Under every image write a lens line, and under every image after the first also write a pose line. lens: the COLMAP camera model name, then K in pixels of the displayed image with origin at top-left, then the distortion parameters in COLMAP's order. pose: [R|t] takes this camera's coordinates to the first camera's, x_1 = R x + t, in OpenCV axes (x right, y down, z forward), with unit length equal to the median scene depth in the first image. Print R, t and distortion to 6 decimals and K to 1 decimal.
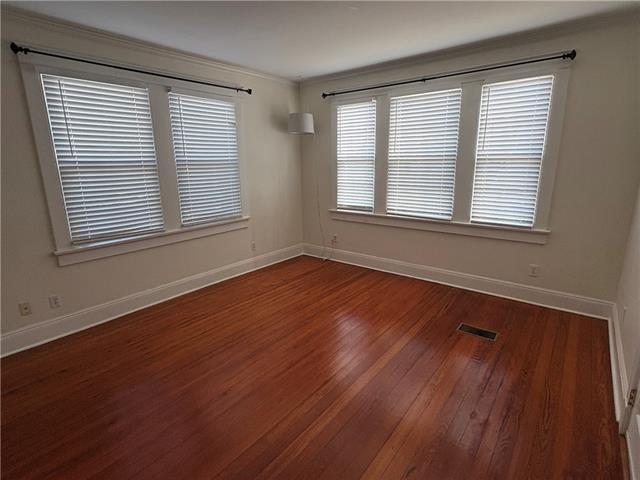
lens RADIAL K [[328.6, 0, 320.0], [0, 328.6, 240.0], [0, 0, 1]] dist [0.001118, 0.000292]
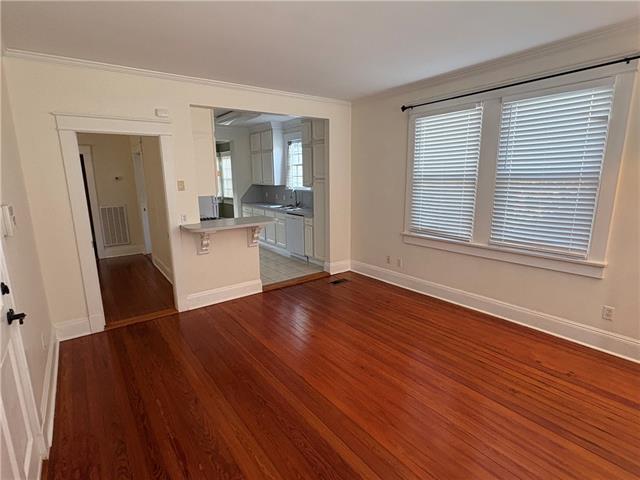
lens RADIAL K [[328.6, 0, 320.0], [0, 328.6, 240.0], [0, 0, 1]] dist [0.001118, 0.000292]
pose [[-0.245324, 0.204069, -0.947719, 0.801256], [-0.212966, 0.942369, 0.258044, -0.255109], [0.945760, 0.265137, -0.187726, 0.956227]]
